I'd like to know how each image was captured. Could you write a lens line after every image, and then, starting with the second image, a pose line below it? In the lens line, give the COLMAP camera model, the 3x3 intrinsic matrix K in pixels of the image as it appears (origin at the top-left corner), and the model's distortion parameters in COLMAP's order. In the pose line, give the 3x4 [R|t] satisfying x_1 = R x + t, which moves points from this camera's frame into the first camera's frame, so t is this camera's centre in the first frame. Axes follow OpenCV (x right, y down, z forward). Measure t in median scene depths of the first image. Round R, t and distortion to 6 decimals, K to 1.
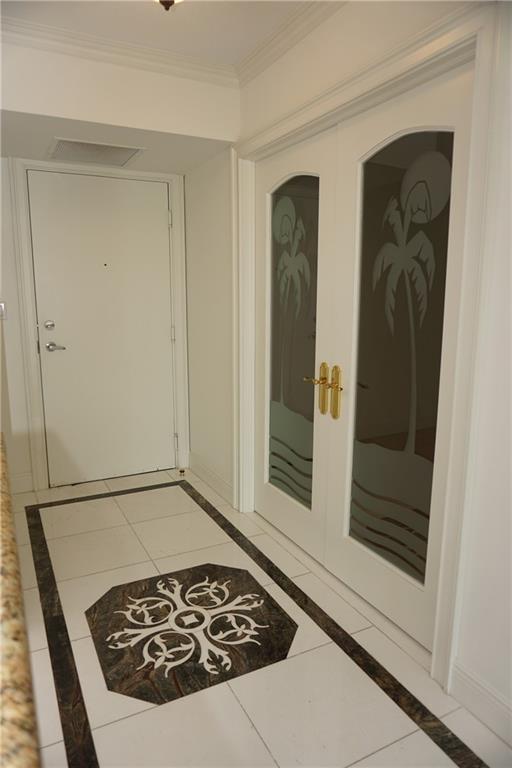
lens RADIAL K [[516.6, 0, 255.5], [0, 516.6, 384.3], [0, 0, 1]] dist [-0.018664, 0.012676]
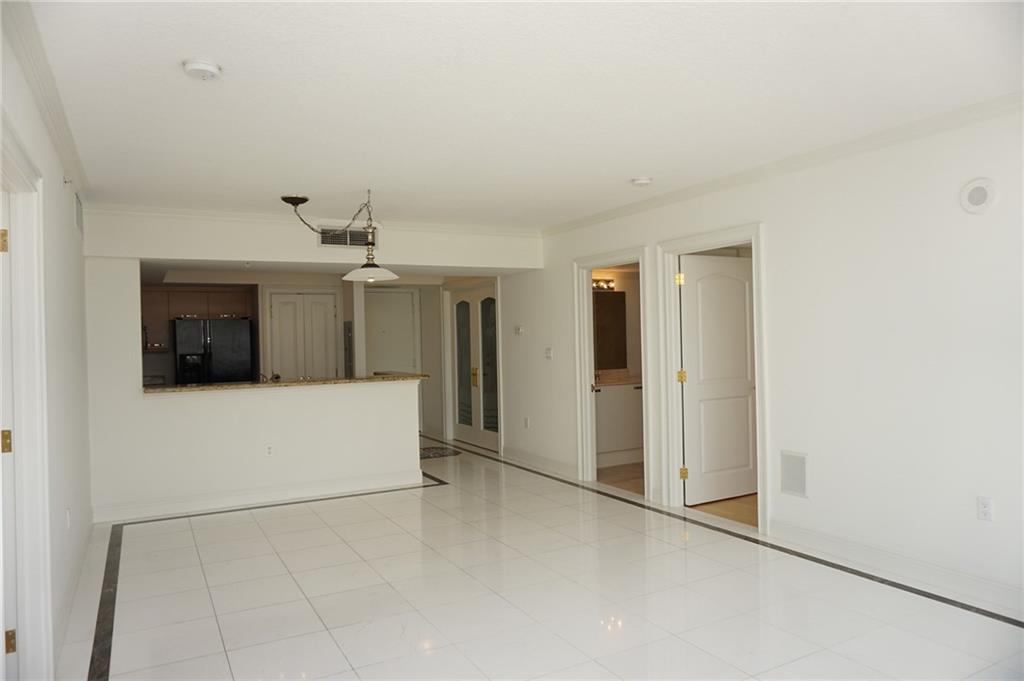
lens RADIAL K [[688.9, 0, 514.8], [0, 688.9, 337.7], [0, 0, 1]] dist [-0.018664, 0.012676]
pose [[0.999330, -0.020289, 0.030457, 0.213259], [0.025232, 0.984797, -0.171869, 0.383120], [-0.026507, 0.172522, 0.984649, -2.326060]]
